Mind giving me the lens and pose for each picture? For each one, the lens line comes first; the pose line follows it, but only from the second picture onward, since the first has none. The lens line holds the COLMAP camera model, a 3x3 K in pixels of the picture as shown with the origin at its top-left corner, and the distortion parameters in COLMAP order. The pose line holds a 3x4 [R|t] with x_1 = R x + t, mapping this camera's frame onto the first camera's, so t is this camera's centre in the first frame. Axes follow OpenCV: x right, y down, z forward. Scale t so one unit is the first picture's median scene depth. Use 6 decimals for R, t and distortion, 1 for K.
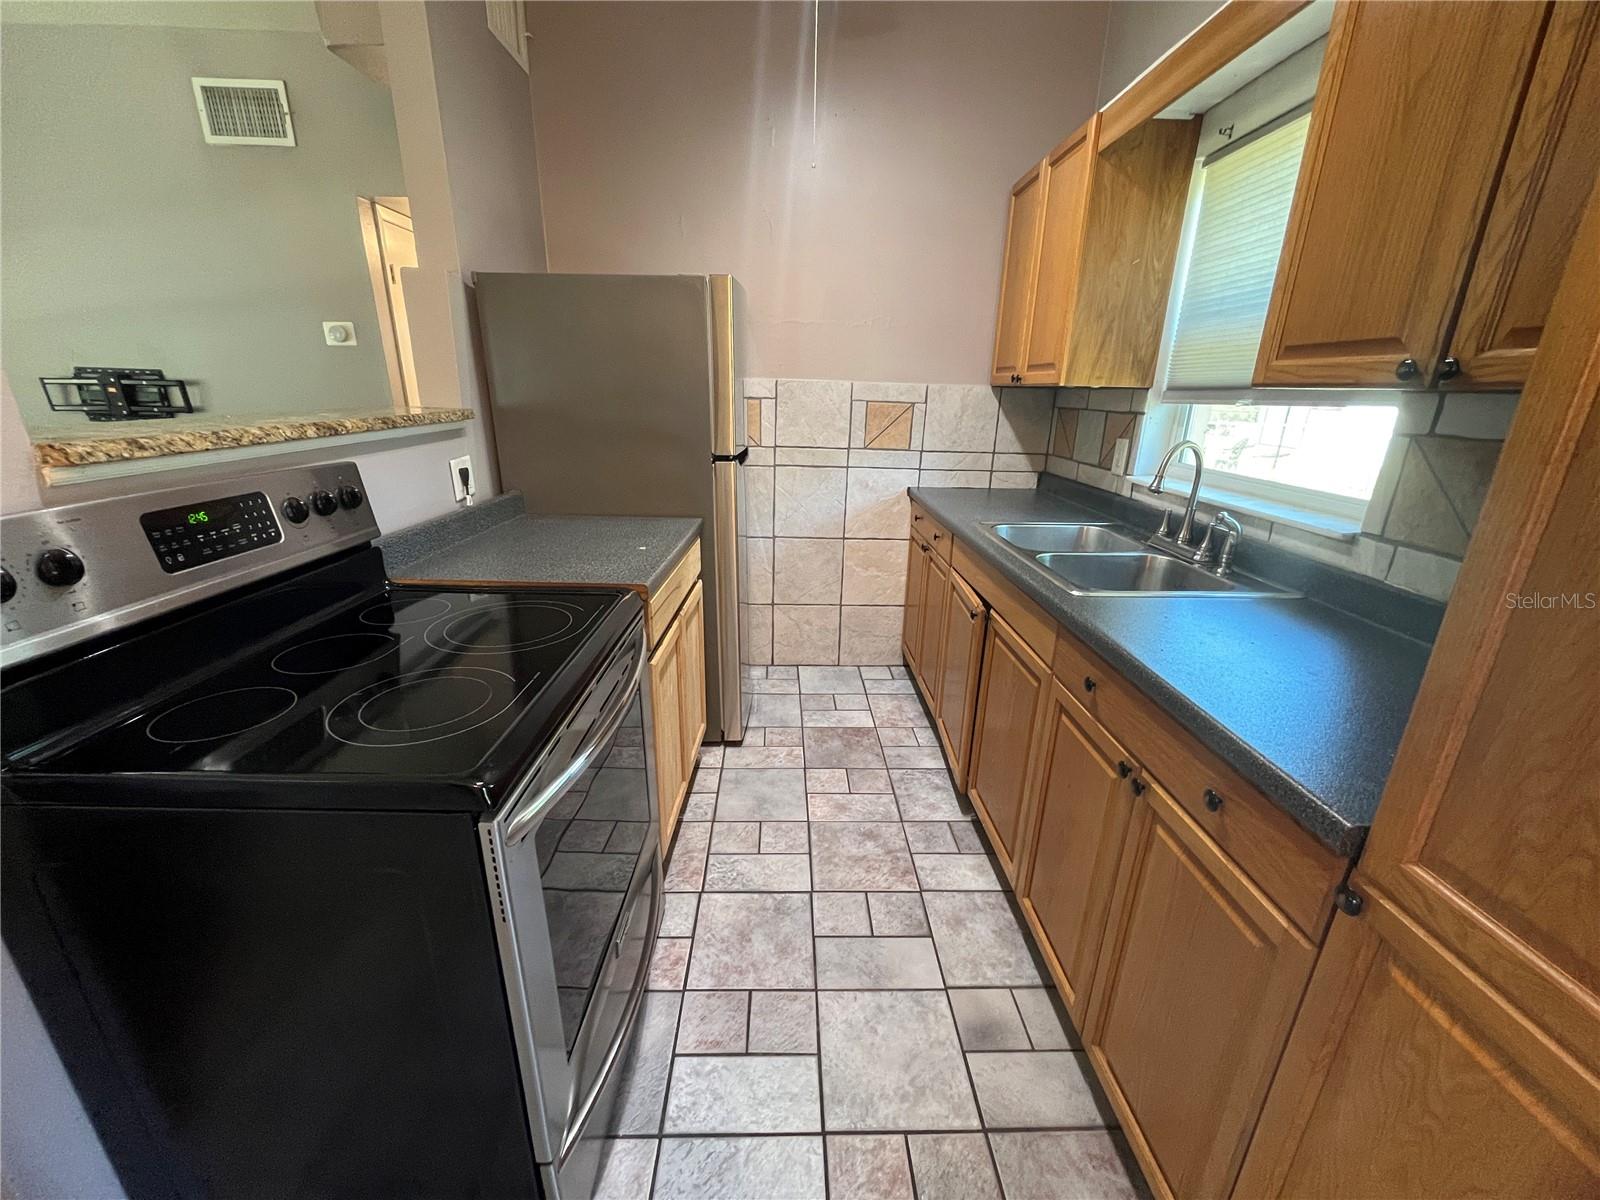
lens RADIAL K [[640.9, 0, 800.7], [0, 640.9, 599.4], [0, 0, 1]] dist [0.000228, -0.000063]
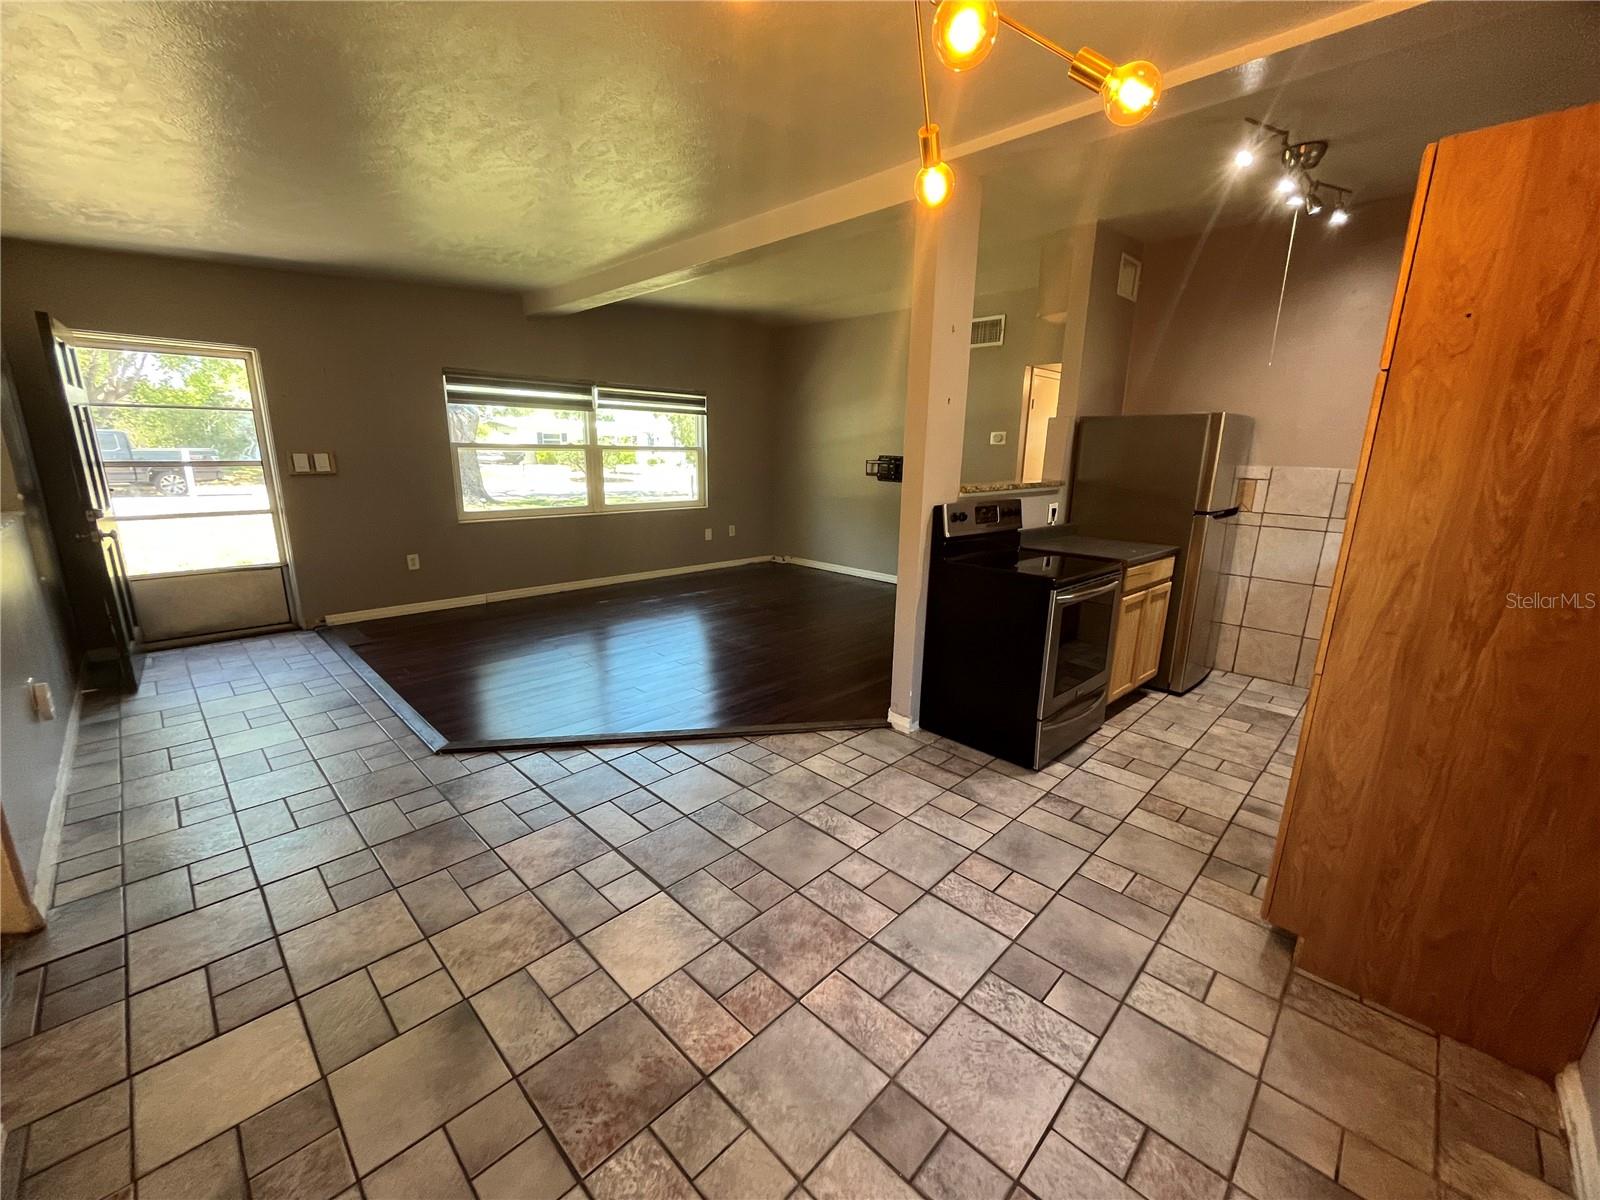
lens RADIAL K [[640.9, 0, 799.6], [0, 640.9, 604.8], [0, 0, 1]] dist [0.000228, -0.000063]
pose [[0.688956, 0.167352, -0.705218, 0.337896], [-0.235712, 0.971823, 0.000342, 0.234438], [0.685404, 0.165993, 0.708990, -0.789763]]
